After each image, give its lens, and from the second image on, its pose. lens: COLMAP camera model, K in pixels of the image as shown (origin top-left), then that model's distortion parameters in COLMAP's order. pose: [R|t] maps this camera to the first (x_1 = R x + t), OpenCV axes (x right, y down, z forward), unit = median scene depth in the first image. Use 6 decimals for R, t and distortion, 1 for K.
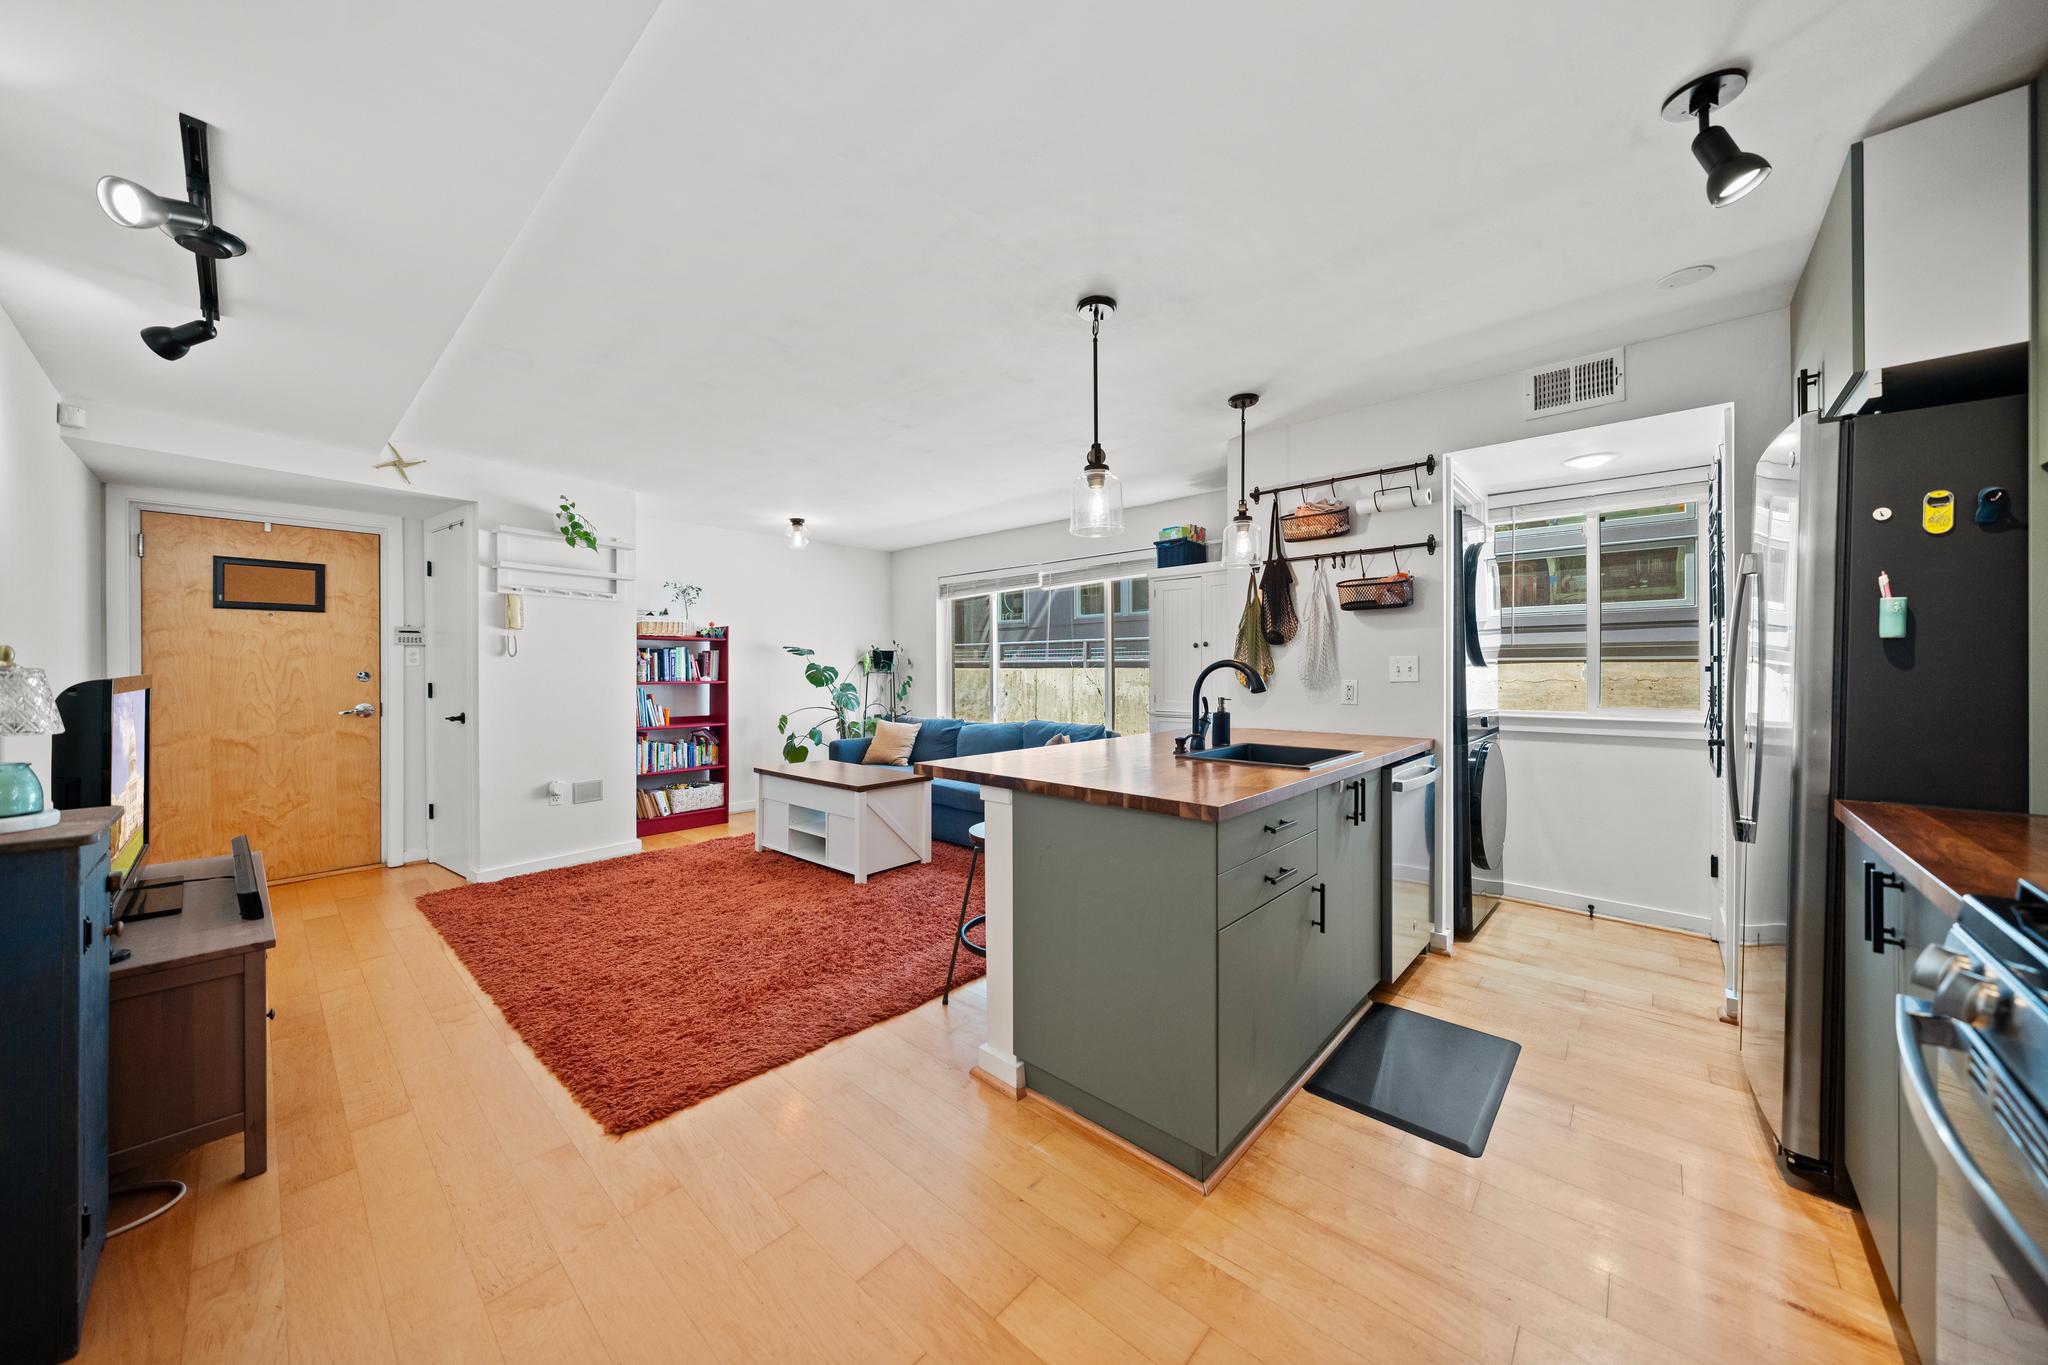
lens RADIAL K [[700.0, 0, 1022.4], [0, 700.0, 671.2], [0, 0, 1]] dist [-0.004471, -0.000010]
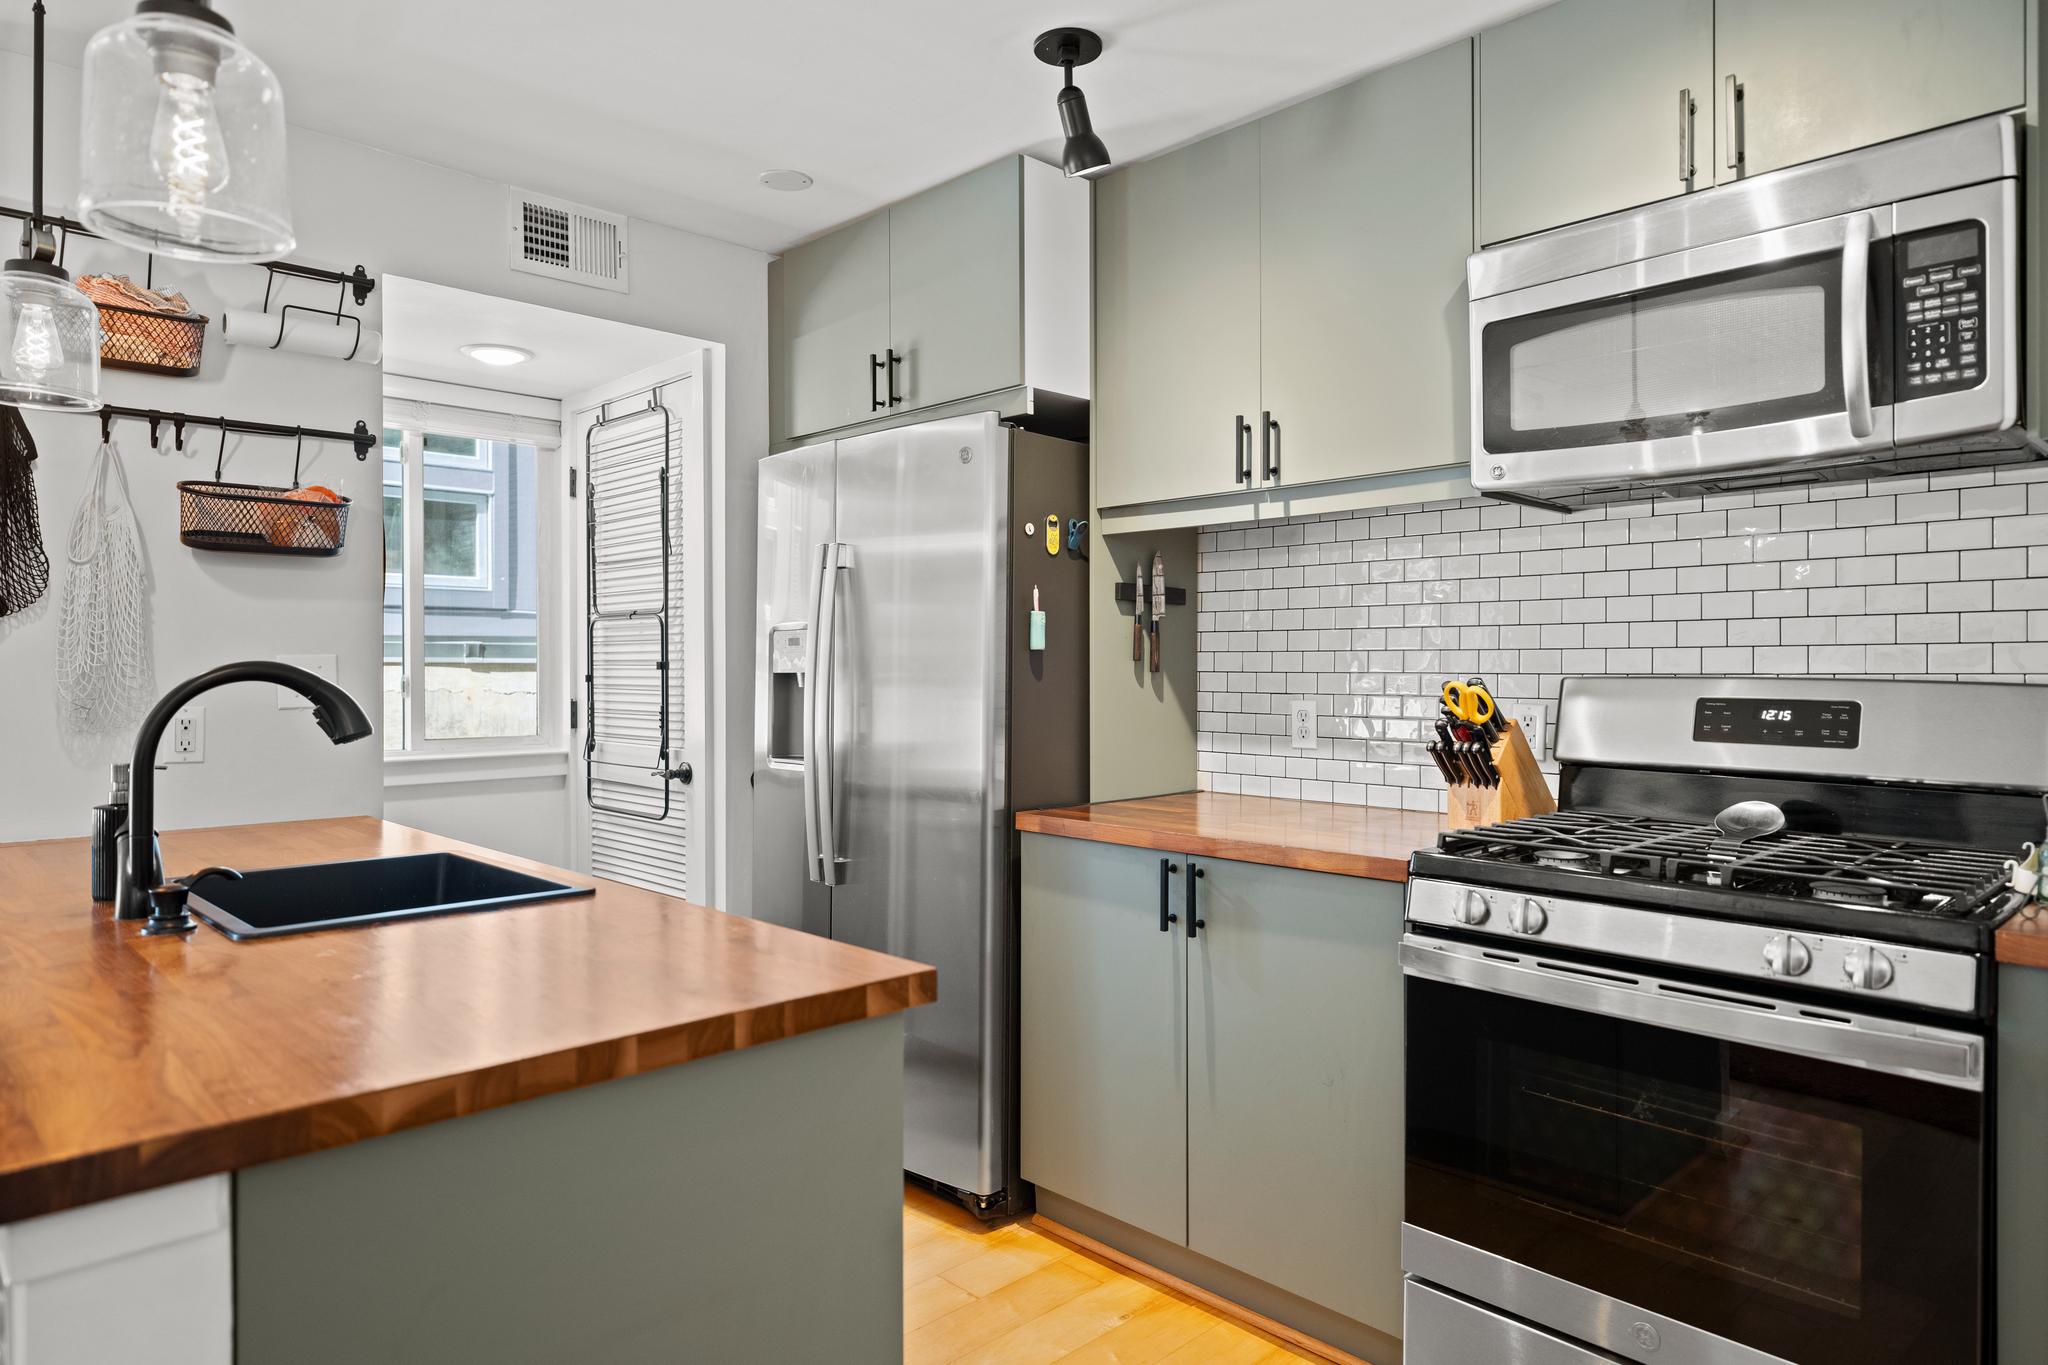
lens RADIAL K [[1248.3, 0, 1015.4], [0, 1248.3, 670.2], [0, 0, 1]] dist [0.001885, 0.000782]
pose [[0.061591, 0.000942, 0.998101, -0.237042], [0.003721, 0.999992, -0.001173, -0.006267], [-0.998095, 0.003787, 0.061587, 0.356073]]
